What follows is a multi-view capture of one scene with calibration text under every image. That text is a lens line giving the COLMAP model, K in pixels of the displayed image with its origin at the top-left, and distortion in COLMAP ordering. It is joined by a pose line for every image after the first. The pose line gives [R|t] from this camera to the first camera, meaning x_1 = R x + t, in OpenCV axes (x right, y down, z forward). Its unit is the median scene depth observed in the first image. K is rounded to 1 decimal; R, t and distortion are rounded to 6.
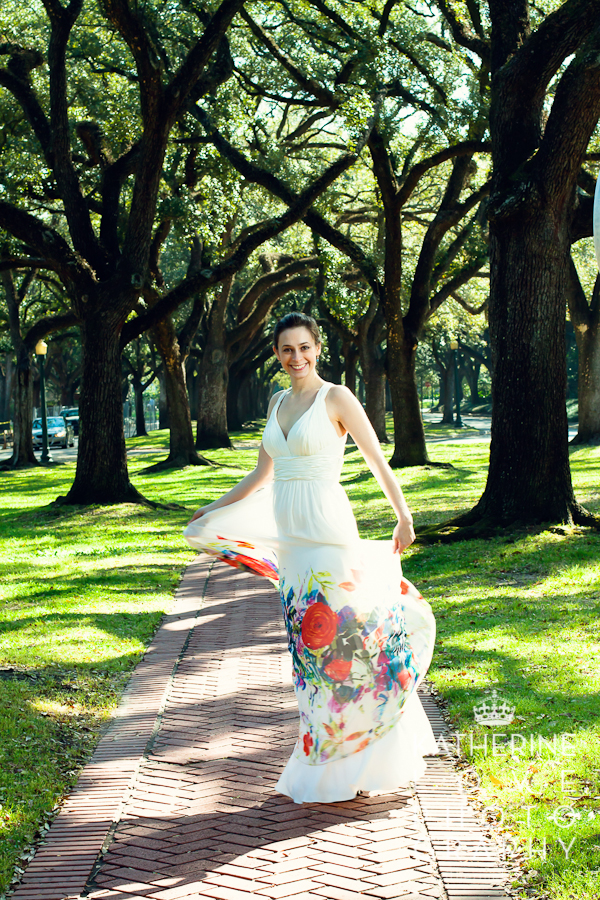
lens RADIAL K [[2129.0, 0, 300.0], [0, 2129.0, 450.0], [0, 0, 1]] dist [-0.098749, -0.319270]
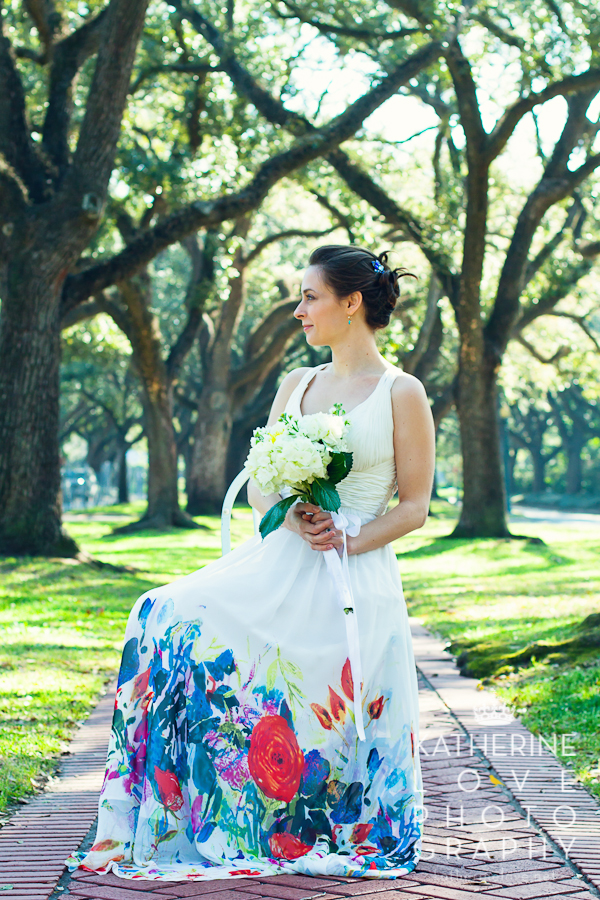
lens RADIAL K [[2314.4, 0, 300.0], [0, 2314.4, 450.0], [0, 0, 1]] dist [-0.067106, -0.039238]
pose [[0.998529, 0.054075, -0.003991, -0.006622], [-0.054191, 0.997744, -0.039620, 0.012006], [0.001840, 0.039778, 0.999207, 0.239048]]
